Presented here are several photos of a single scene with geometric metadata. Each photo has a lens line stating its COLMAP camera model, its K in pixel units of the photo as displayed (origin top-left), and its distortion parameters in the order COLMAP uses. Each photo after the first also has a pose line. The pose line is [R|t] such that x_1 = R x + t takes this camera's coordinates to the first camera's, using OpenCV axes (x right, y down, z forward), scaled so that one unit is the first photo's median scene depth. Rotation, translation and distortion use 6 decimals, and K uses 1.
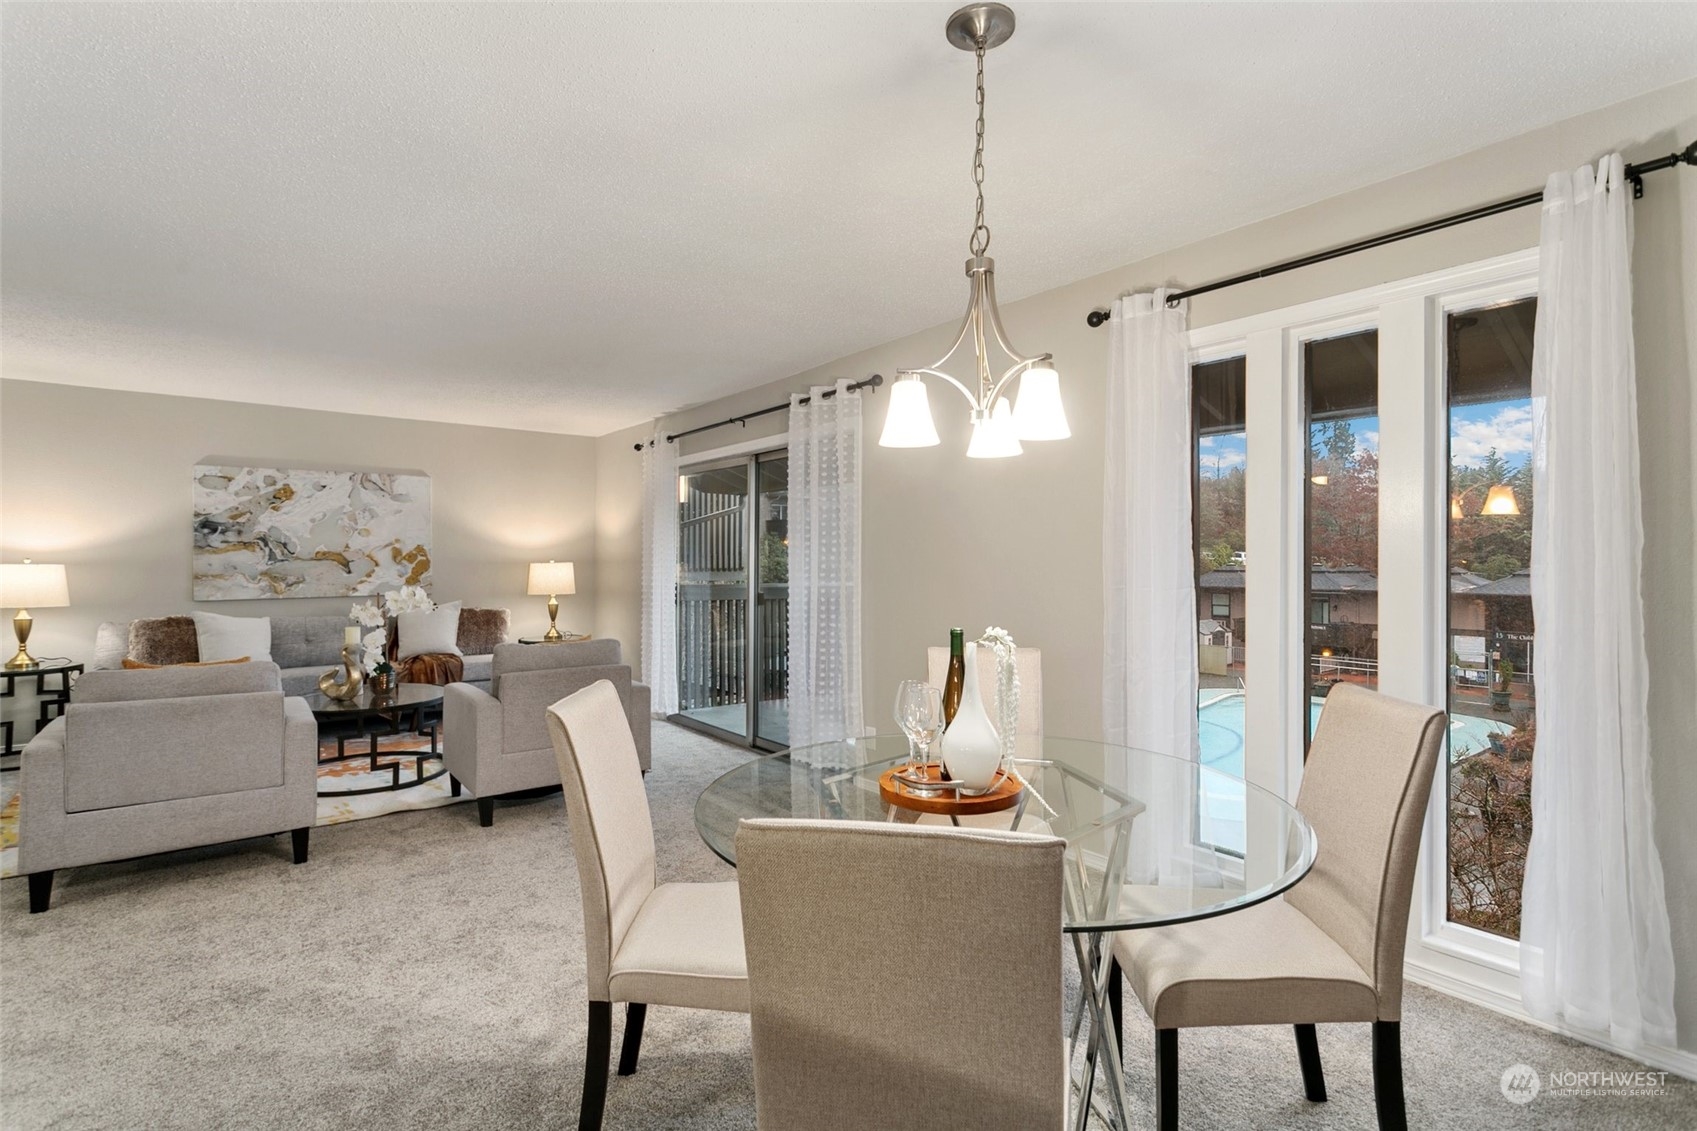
lens RADIAL K [[806.6, 0, 841.8], [0, 806.6, 557.4], [0, 0, 1]] dist [0.004116, 0.000882]
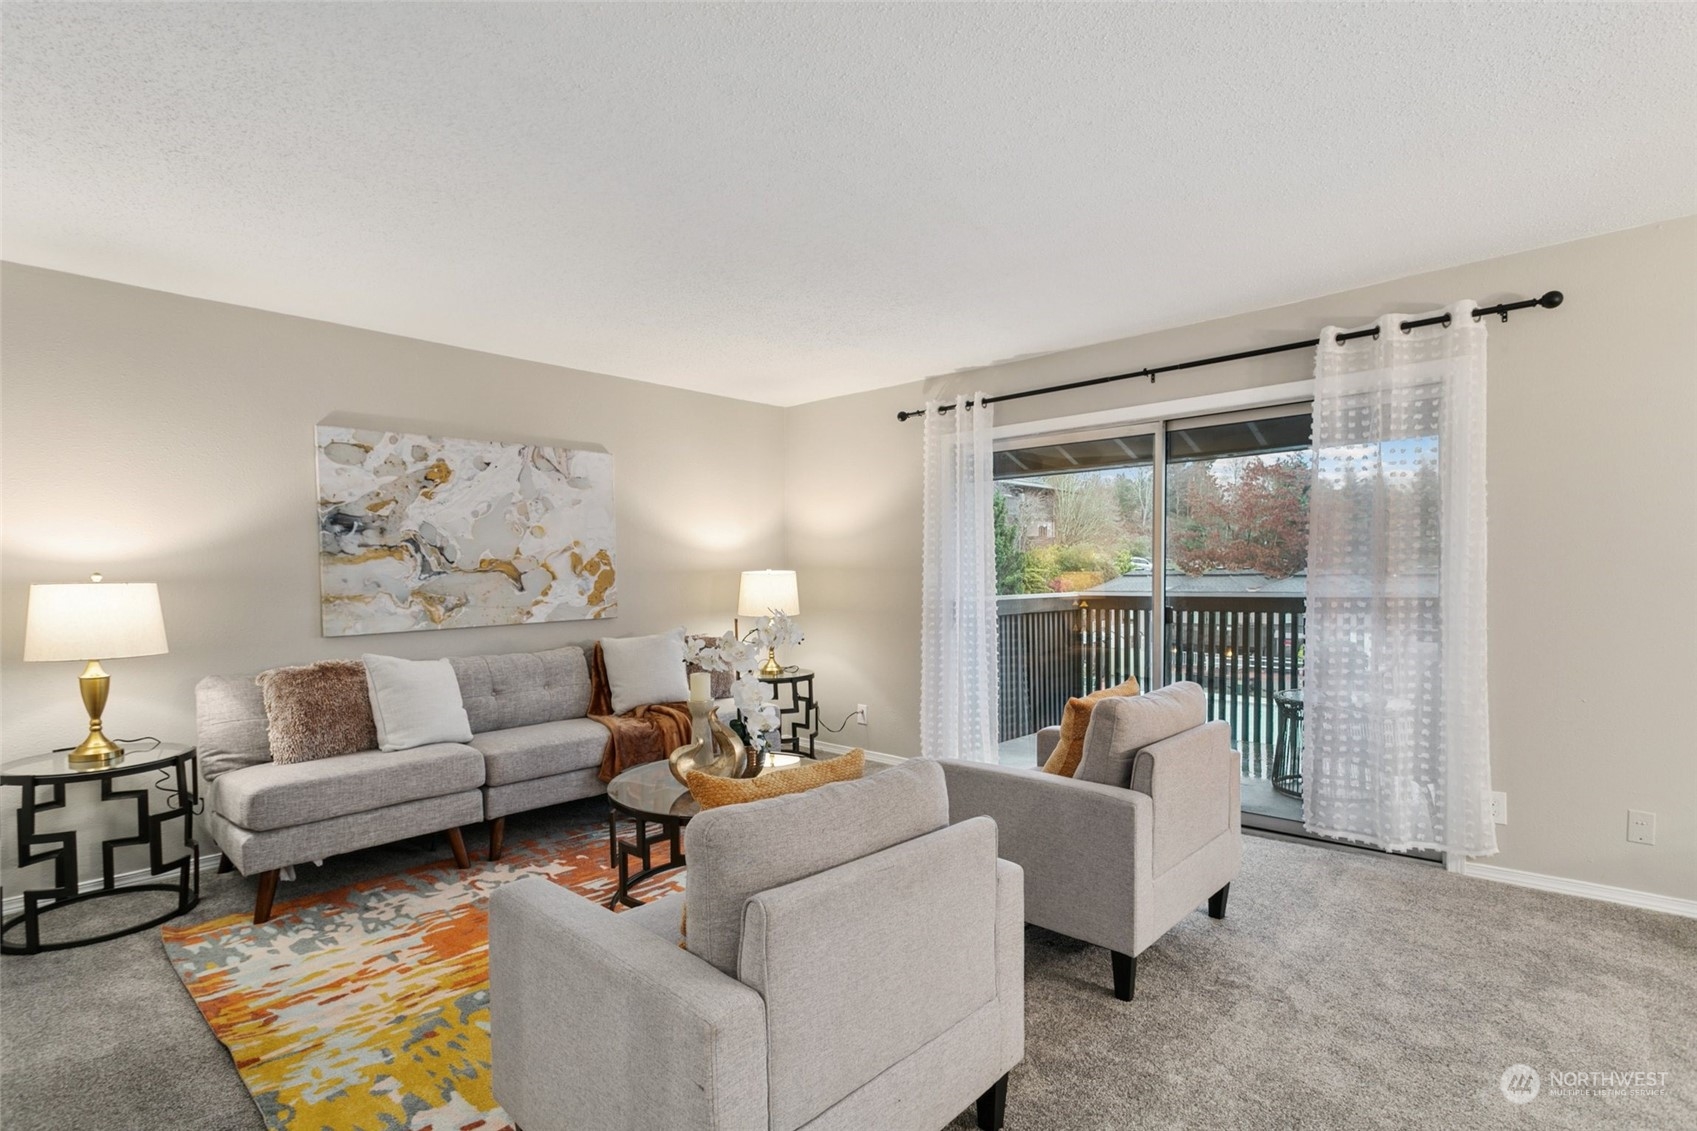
lens RADIAL K [[843.4, 0, 843.8], [0, 843.4, 582.9], [0, 0, 1]] dist [0.017856, 0.000538]
pose [[0.986861, -0.016167, 0.160762, -0.485443], [0.013282, 0.999731, 0.019001, 0.003119], [-0.161026, -0.016616, 0.986810, 0.258902]]
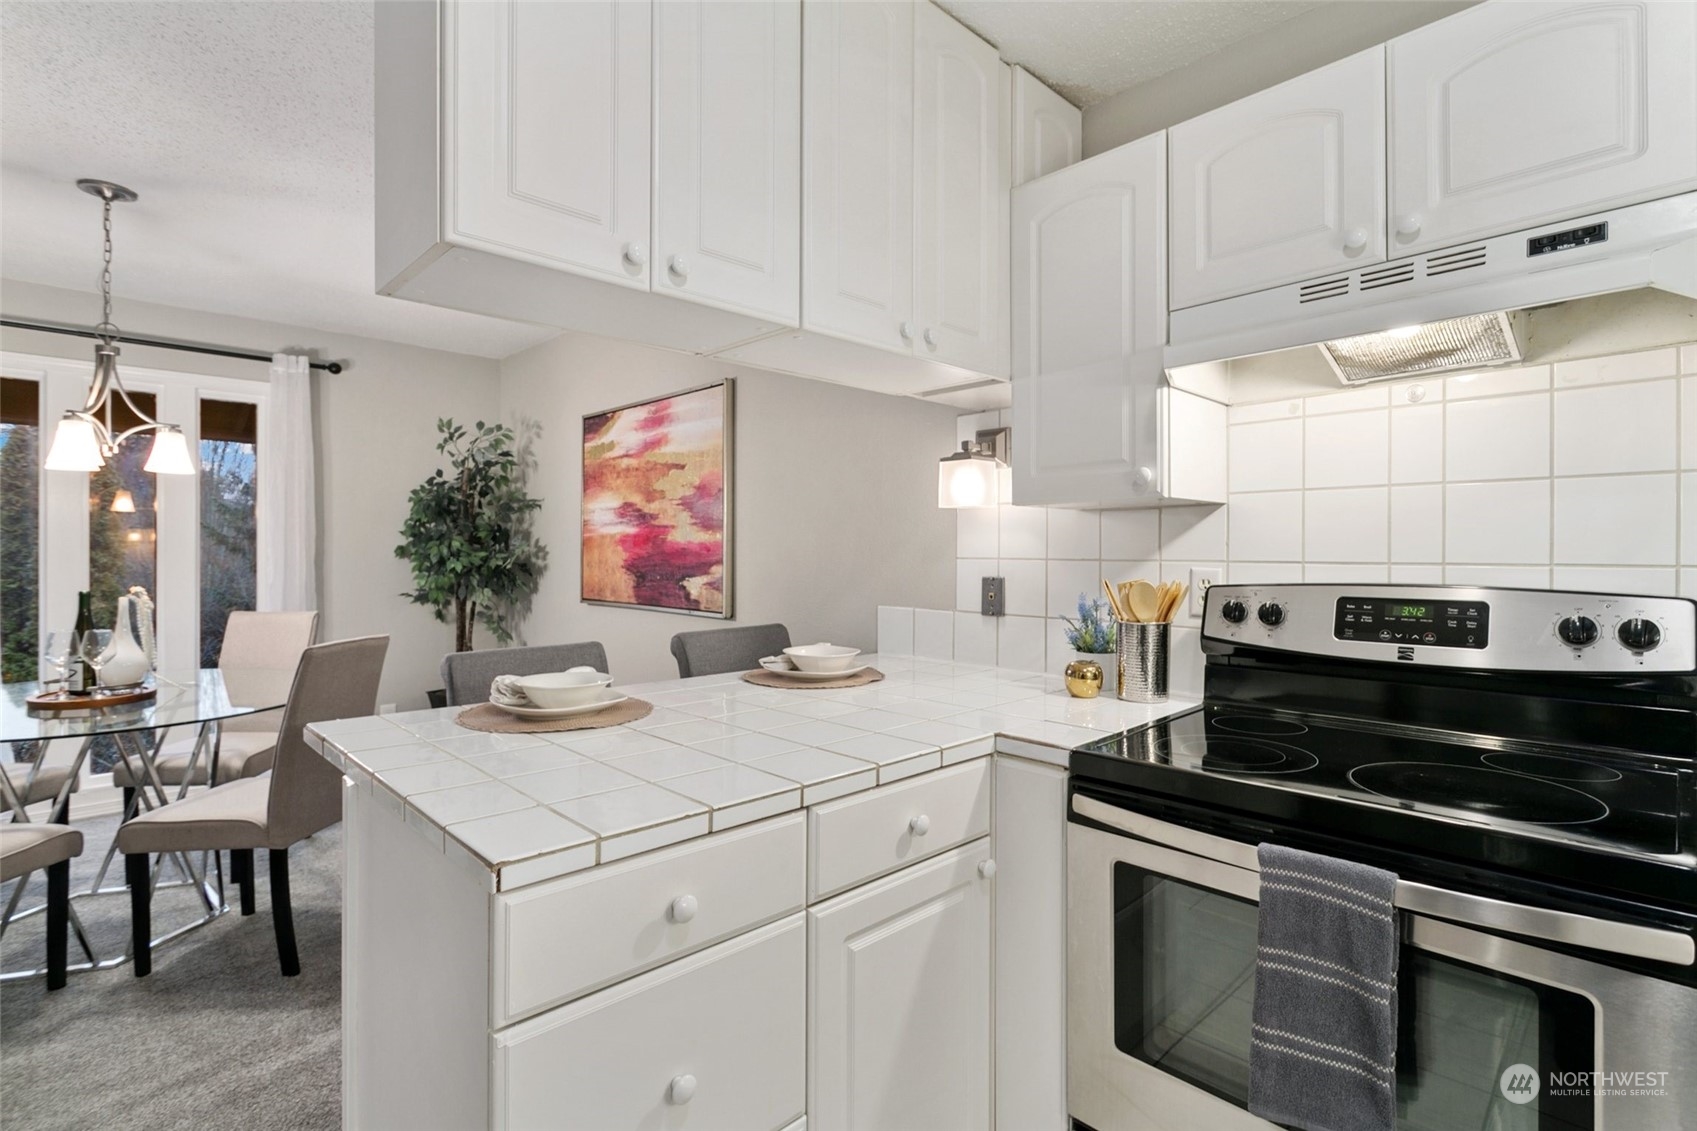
lens RADIAL K [[814.8, 0, 830.3], [0, 814.8, 553.1], [0, 0, 1]] dist [0.002371, 0.000112]
pose [[-0.096258, -0.000047, 0.995356, -0.440405], [-0.009816, 0.999951, -0.000902, 0.003583], [-0.995308, -0.009857, -0.096254, -0.057844]]
